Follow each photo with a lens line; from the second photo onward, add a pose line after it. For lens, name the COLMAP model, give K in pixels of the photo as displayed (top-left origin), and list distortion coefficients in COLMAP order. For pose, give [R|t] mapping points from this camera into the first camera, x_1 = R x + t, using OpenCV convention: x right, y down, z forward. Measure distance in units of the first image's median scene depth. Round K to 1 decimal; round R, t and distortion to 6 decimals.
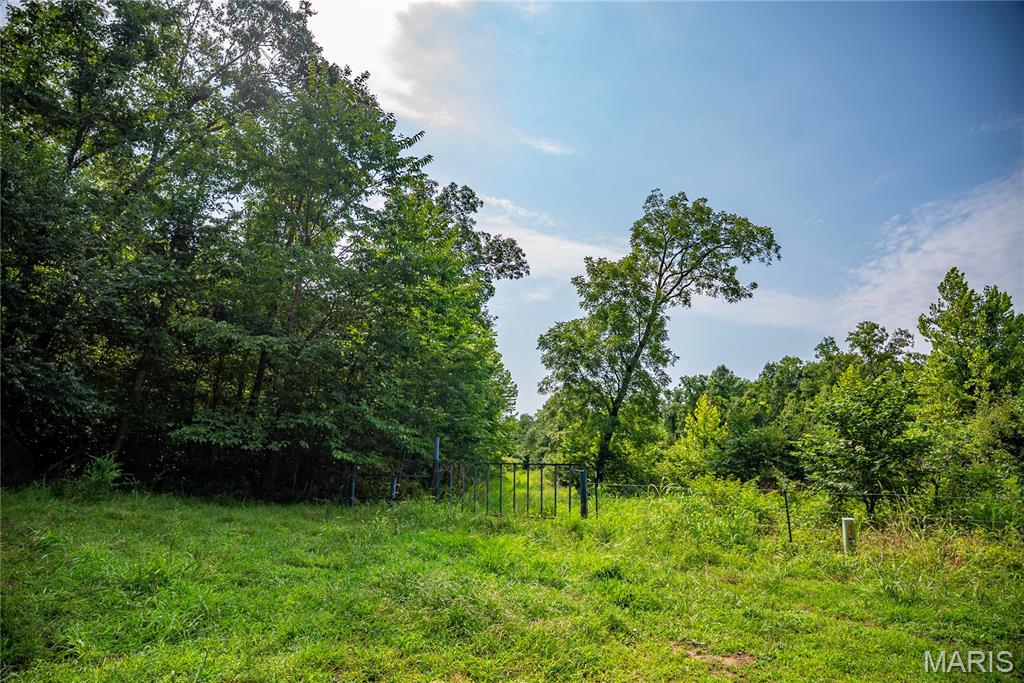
lens RADIAL K [[484.7, 0, 512.0], [0, 484.7, 341.5], [0, 0, 1]] dist [-0.068766, 0.000286]
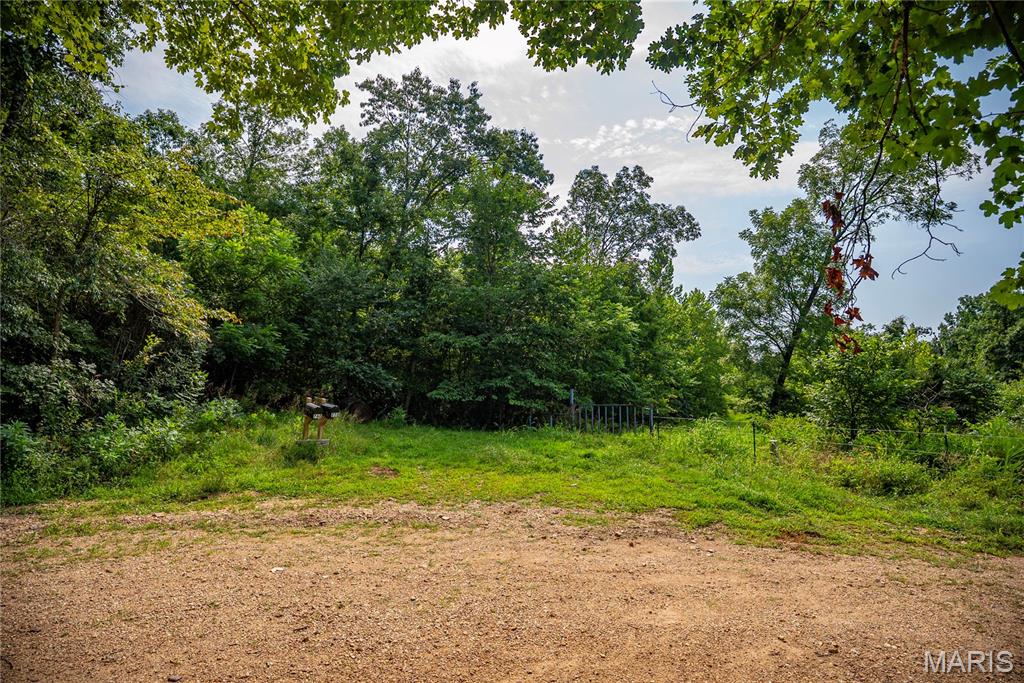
lens RADIAL K [[484.7, 0, 512.0], [0, 484.7, 341.5], [0, 0, 1]] dist [-0.068766, 0.000286]
pose [[0.848801, -0.079706, -0.522670, 0.214075], [0.139338, 0.987346, 0.075713, -0.041593], [0.510021, -0.137093, 0.849166, -0.167303]]
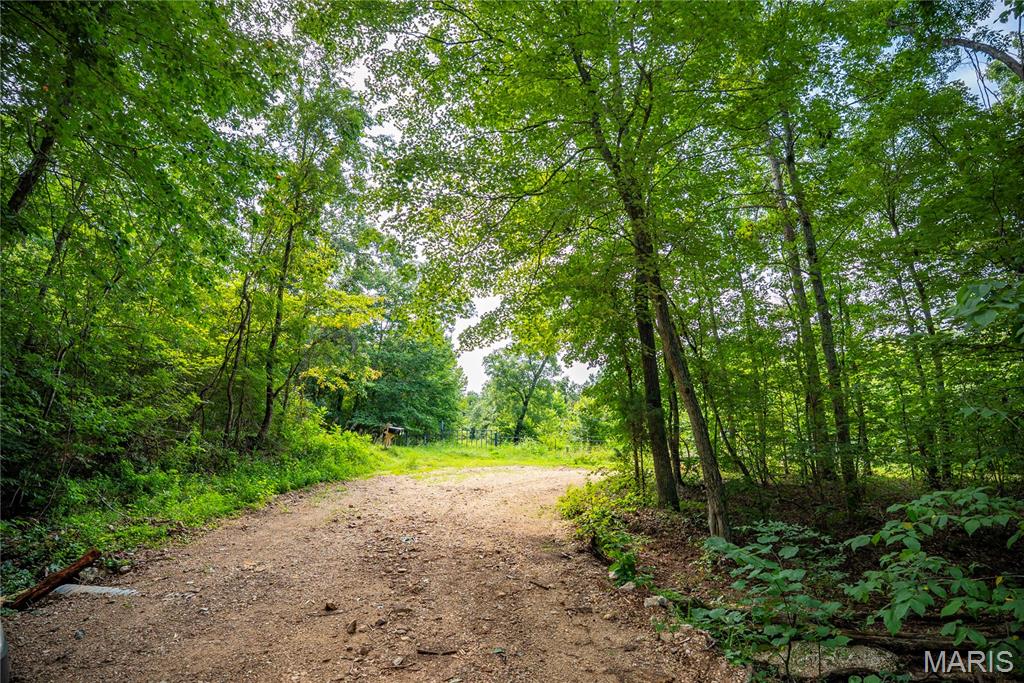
lens RADIAL K [[484.7, 0, 512.0], [0, 484.7, 341.5], [0, 0, 1]] dist [-0.068766, 0.000286]
pose [[0.993653, 0.010861, 0.111960, -0.029112], [-0.017168, 0.998310, 0.055519, -0.141223], [-0.111168, -0.057089, 0.992161, -0.587280]]
